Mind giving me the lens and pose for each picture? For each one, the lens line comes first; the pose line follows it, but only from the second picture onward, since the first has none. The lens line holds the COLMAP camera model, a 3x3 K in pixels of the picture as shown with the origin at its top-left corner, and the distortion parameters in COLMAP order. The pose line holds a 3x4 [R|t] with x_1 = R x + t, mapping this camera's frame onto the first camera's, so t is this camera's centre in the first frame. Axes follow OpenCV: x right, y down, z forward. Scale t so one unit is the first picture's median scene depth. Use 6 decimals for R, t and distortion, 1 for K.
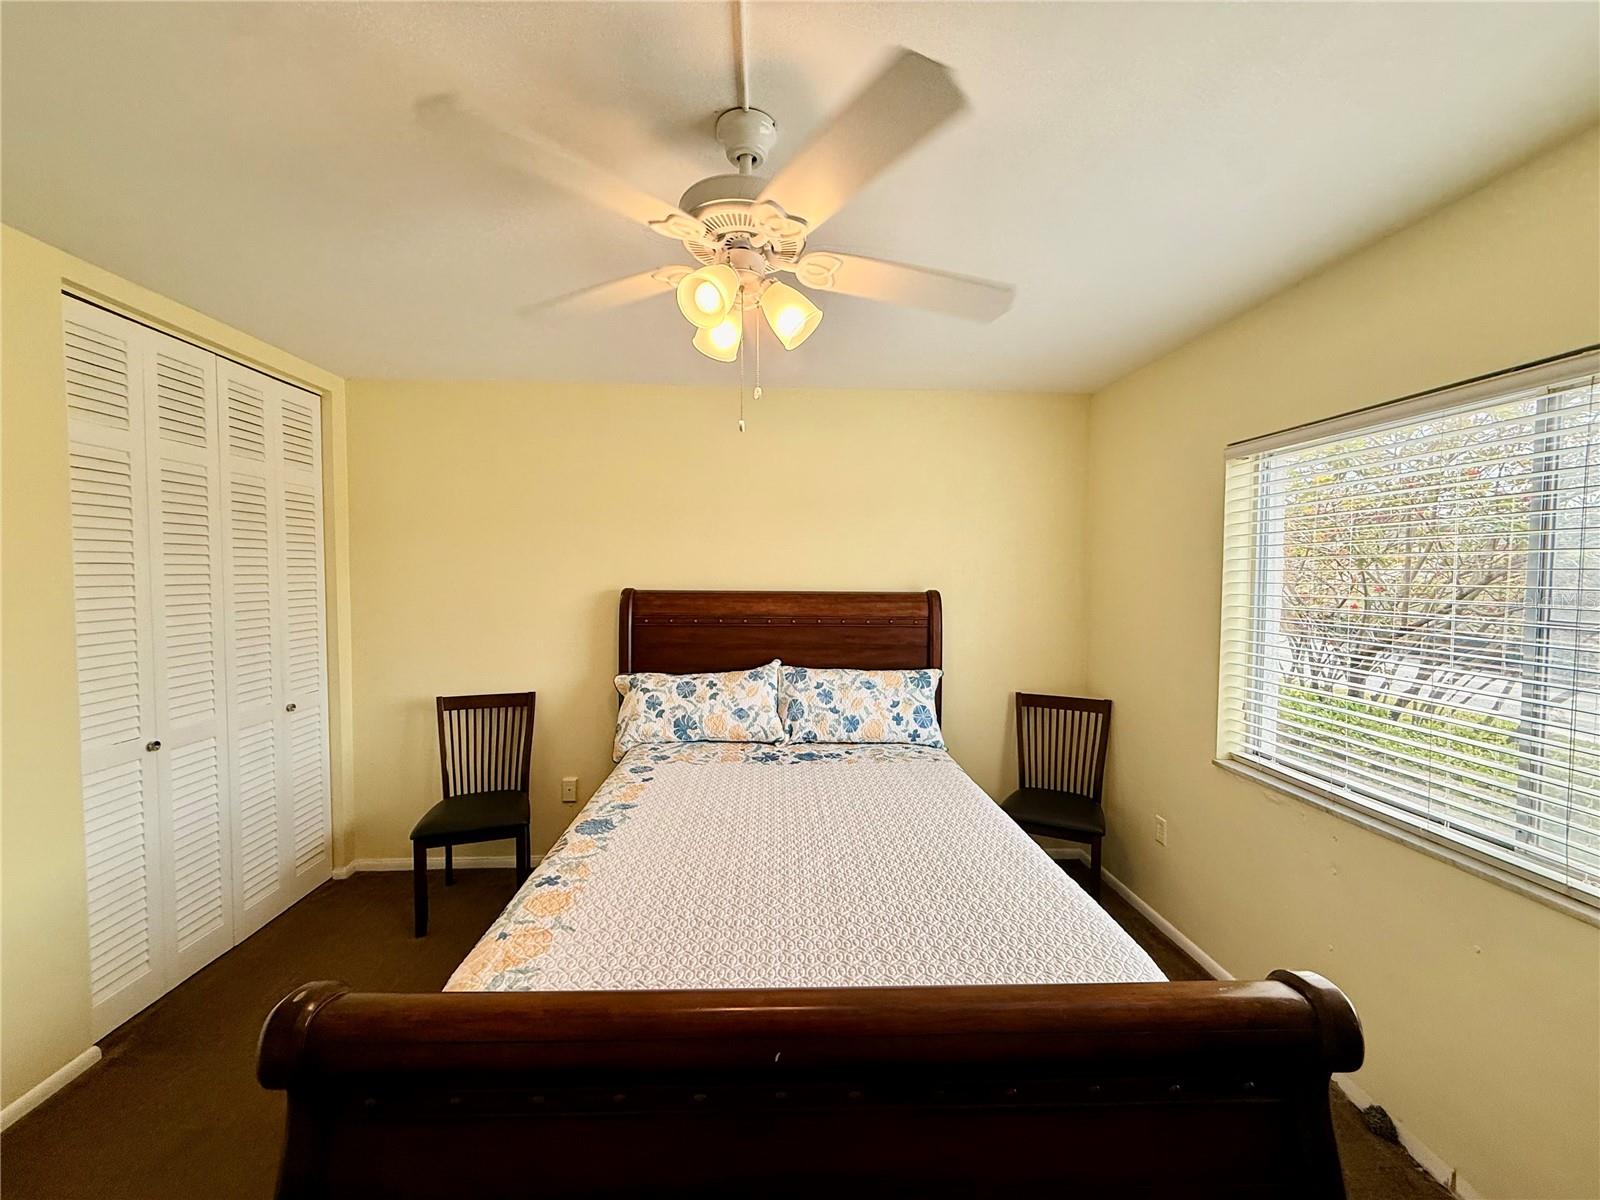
lens RADIAL K [[637.5, 0, 792.1], [0, 637.5, 597.5], [0, 0, 1]] dist [0.004549, 0.000238]
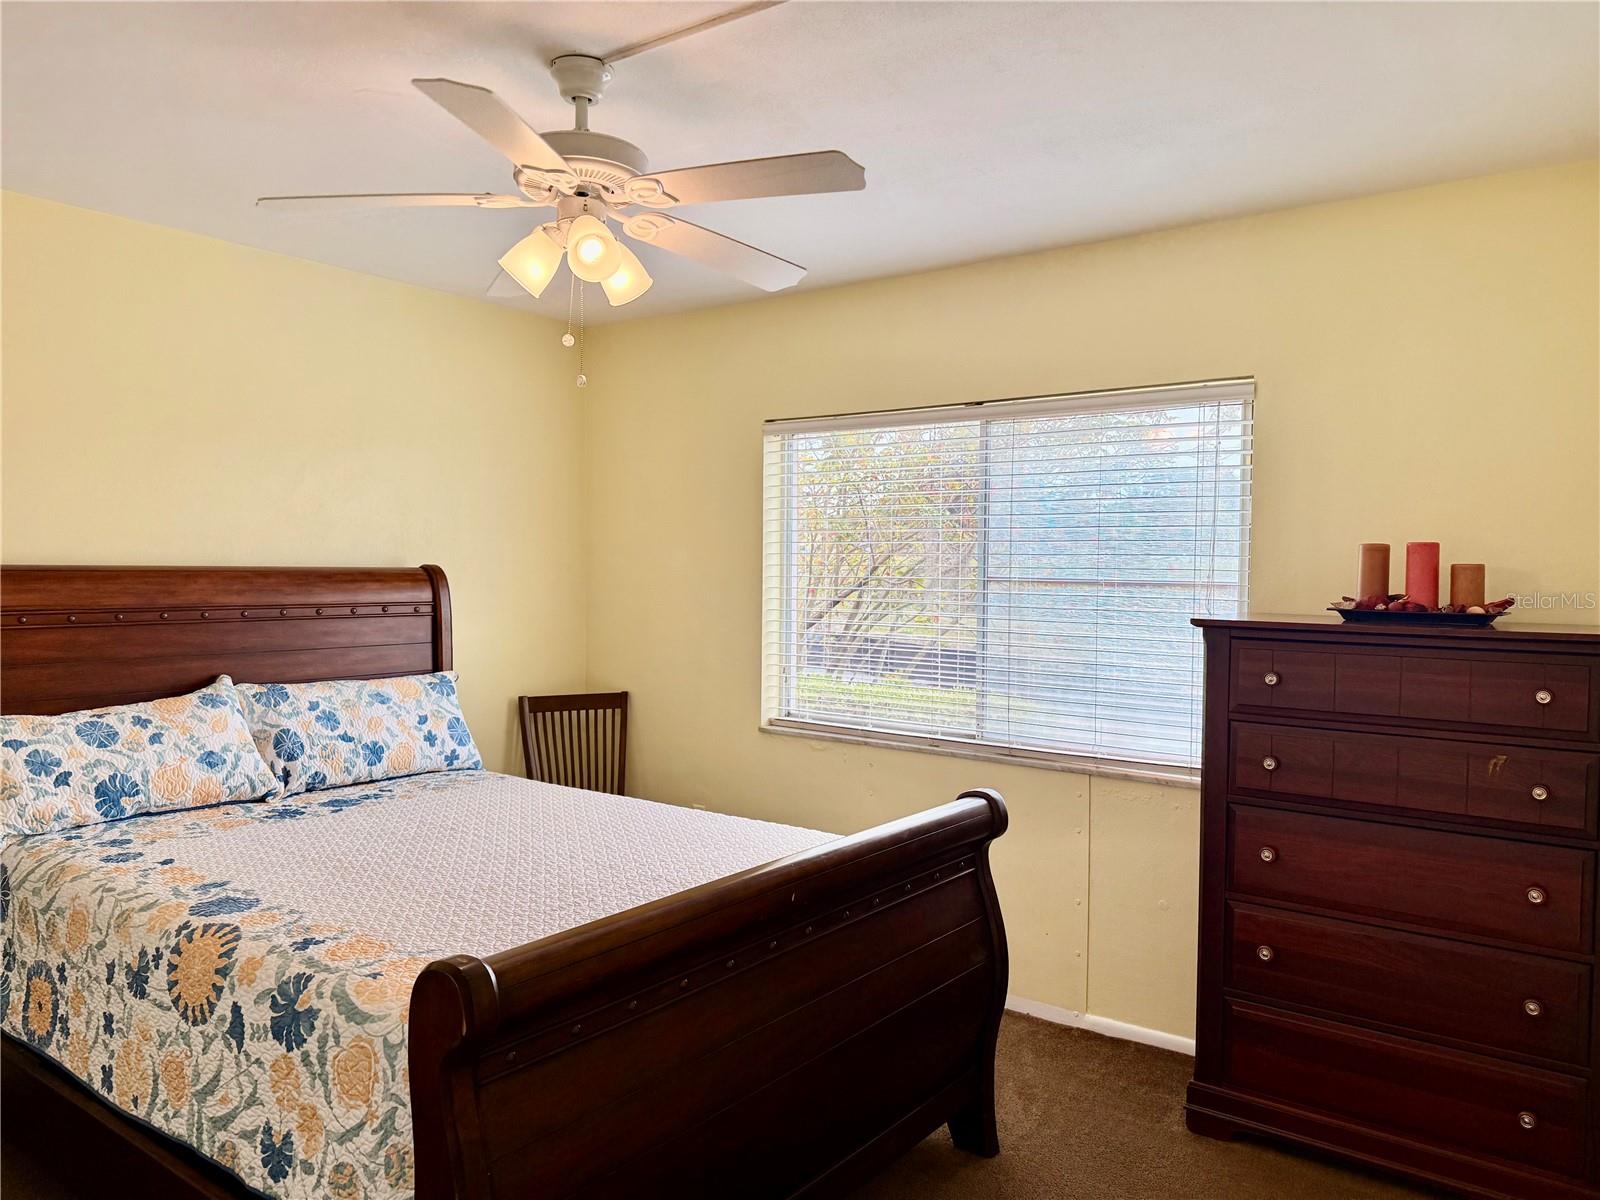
lens RADIAL K [[1119.2, 0, 787.4], [0, 1119.2, 602.7], [0, 0, 1]] dist [0.155974, -0.258982]
pose [[0.635999, -0.025952, 0.771253, -0.579226], [0.024288, 0.999612, 0.013607, 0.026447], [-0.771307, 0.010078, 0.636383, -0.151557]]
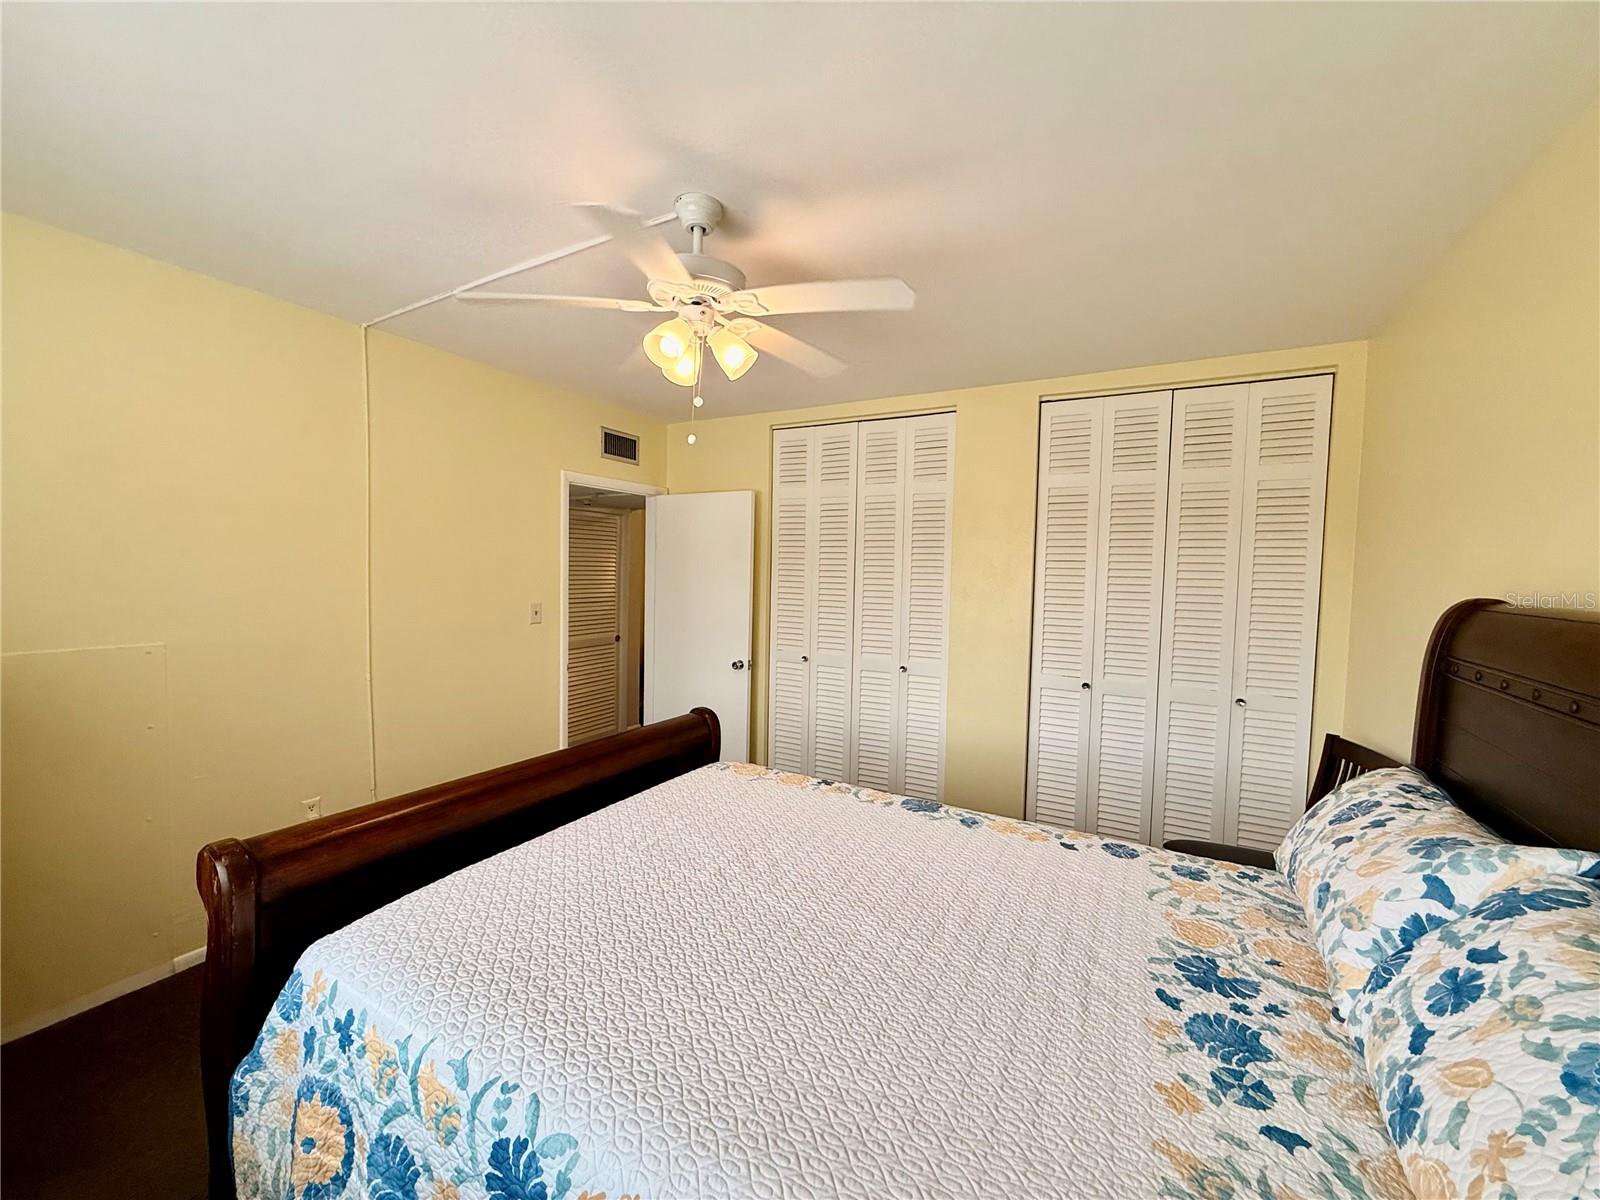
lens RADIAL K [[637.5, 0, 792.1], [0, 637.5, 597.5], [0, 0, 1]] dist [0.004549, 0.000238]
pose [[-0.522222, 0.027262, -0.852373, 0.451319], [-0.058626, 0.995977, 0.067773, -0.020900], [0.850792, 0.085364, -0.518523, 0.900008]]
